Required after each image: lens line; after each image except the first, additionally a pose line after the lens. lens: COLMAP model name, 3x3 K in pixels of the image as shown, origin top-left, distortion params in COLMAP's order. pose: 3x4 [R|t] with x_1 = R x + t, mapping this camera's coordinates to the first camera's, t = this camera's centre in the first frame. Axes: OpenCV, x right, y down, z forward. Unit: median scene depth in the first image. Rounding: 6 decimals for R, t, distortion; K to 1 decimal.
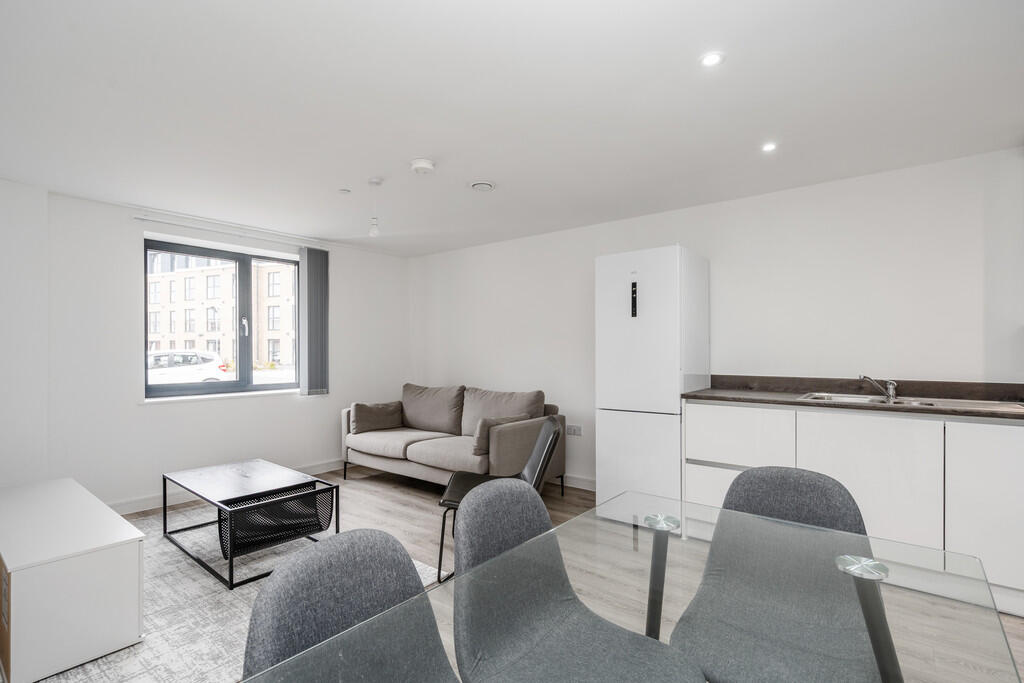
lens RADIAL K [[490.7, 0, 506.6], [0, 490.7, 350.5], [0, 0, 1]] dist [0.000020, -0.000141]
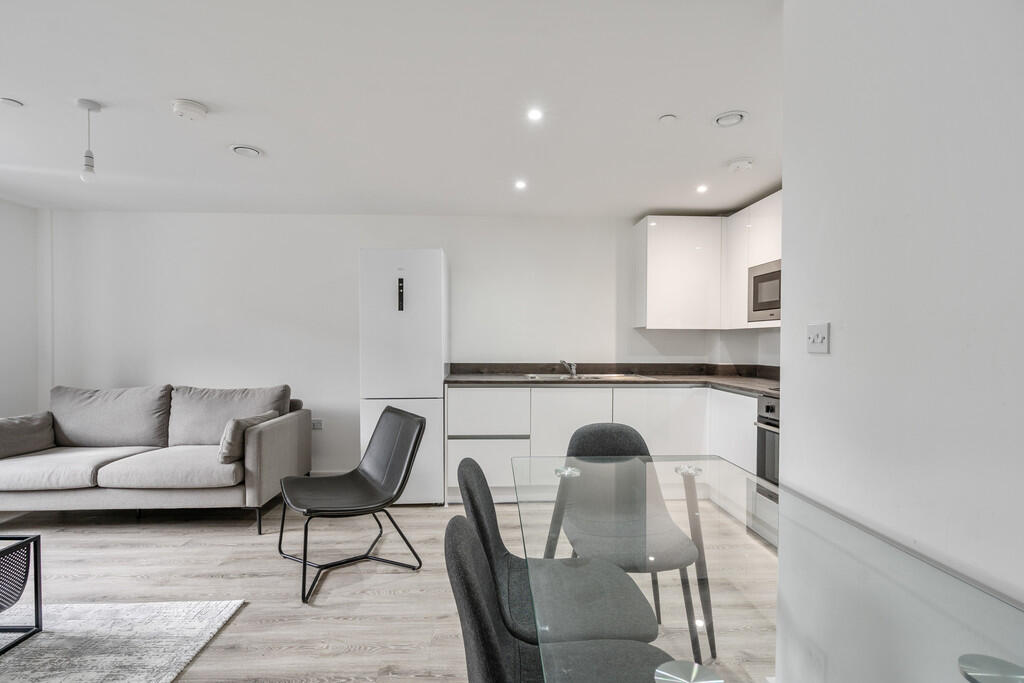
lens RADIAL K [[475.9, 0, 506.0], [0, 475.9, 352.0], [0, 0, 1]] dist [-0.001623, -0.000121]
pose [[0.753740, -0.009619, 0.657102, -0.202422], [-0.003994, 0.999807, 0.019217, 0.000921], [-0.657161, -0.017109, 0.753556, 0.051261]]
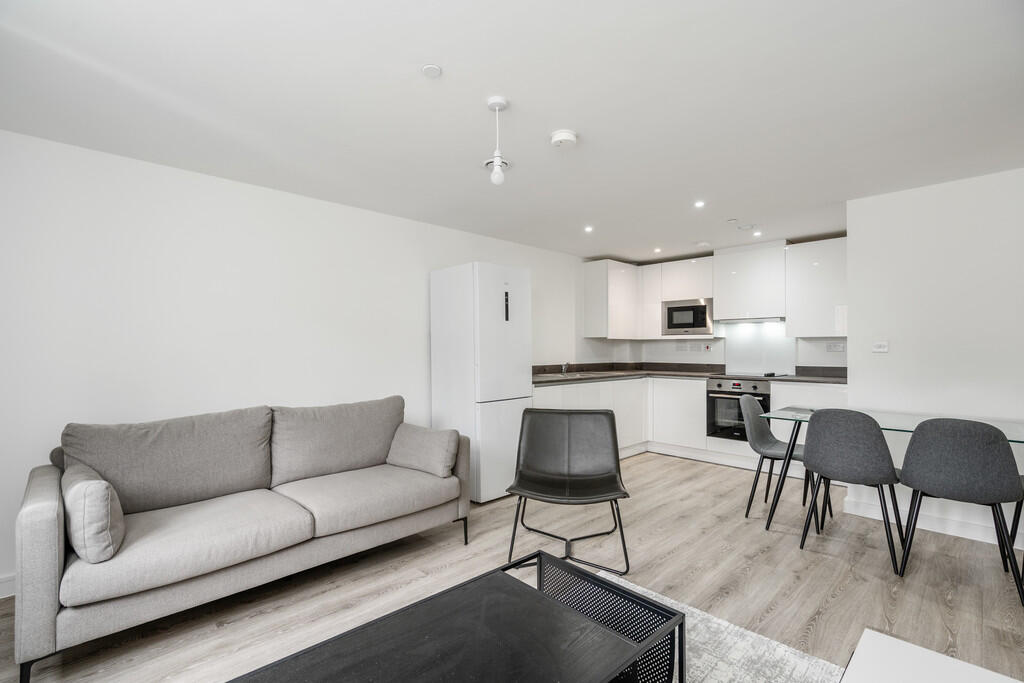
lens RADIAL K [[464.3, 0, 505.3], [0, 464.3, 349.4], [0, 0, 1]] dist [-0.000326, 0.000372]
pose [[0.130290, 0.000108, 0.991476, -0.695264], [0.002549, 0.999997, -0.000444, 0.001808], [-0.991473, 0.002585, 0.130289, 0.688699]]
